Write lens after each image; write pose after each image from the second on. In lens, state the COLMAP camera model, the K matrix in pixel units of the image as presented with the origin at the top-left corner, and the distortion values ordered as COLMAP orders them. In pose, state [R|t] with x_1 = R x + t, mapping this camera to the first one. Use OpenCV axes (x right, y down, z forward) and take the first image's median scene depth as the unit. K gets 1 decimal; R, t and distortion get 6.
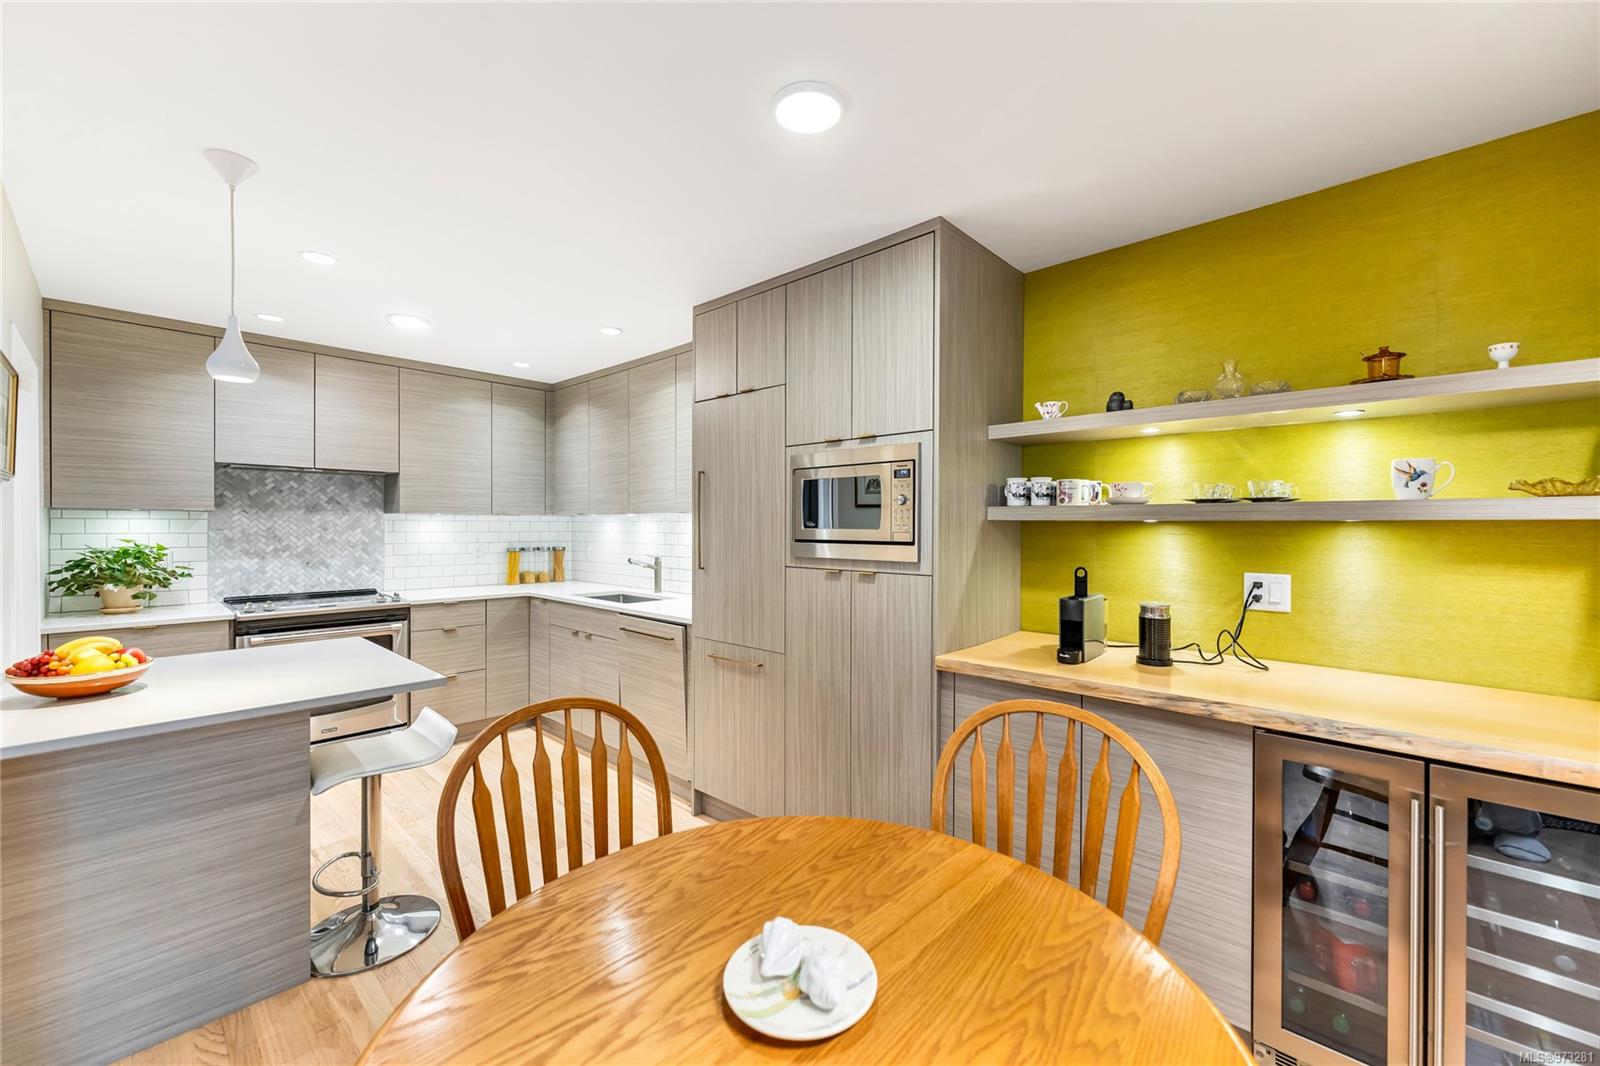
lens RADIAL K [[637.6, 0, 793.1], [0, 637.6, 532.4], [0, 0, 1]] dist [0.001795, -0.001263]
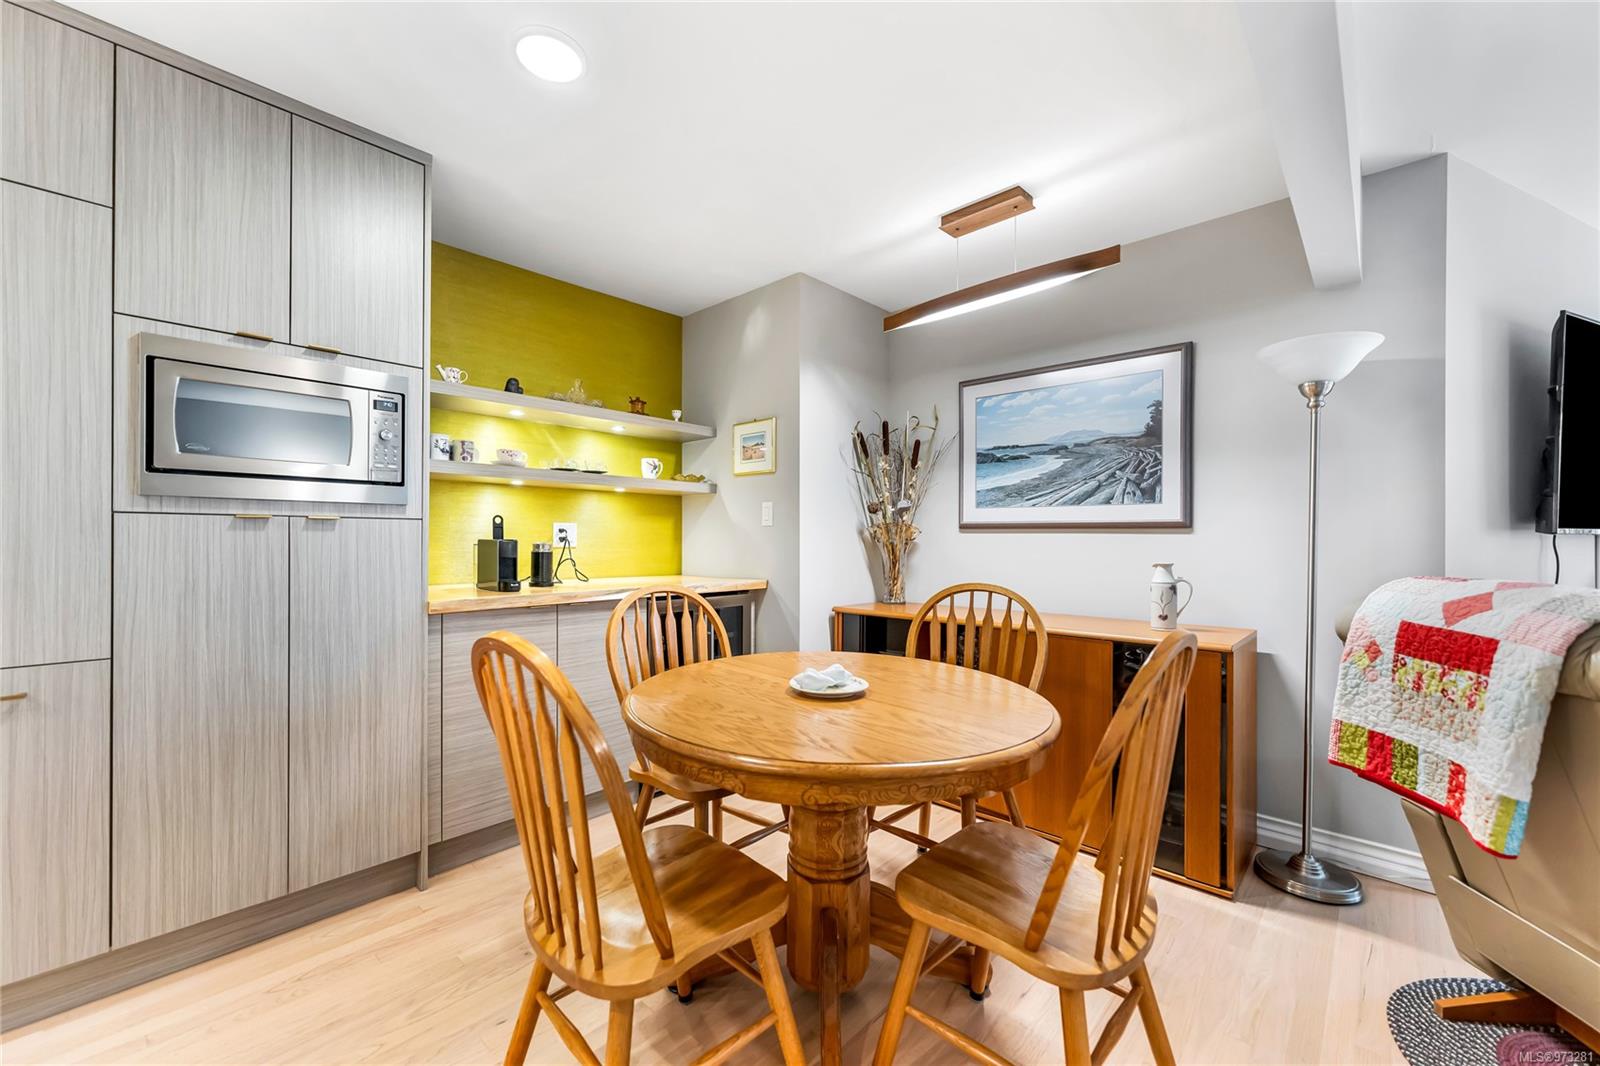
lens RADIAL K [[637.6, 0, 795.1], [0, 637.6, 539.5], [0, 0, 1]] dist [0.001795, -0.001263]
pose [[-0.008228, -0.001919, 0.999964, -0.669103], [0.007900, 0.999967, 0.001984, 0.090310], [-0.999935, 0.007916, -0.008213, 0.394288]]
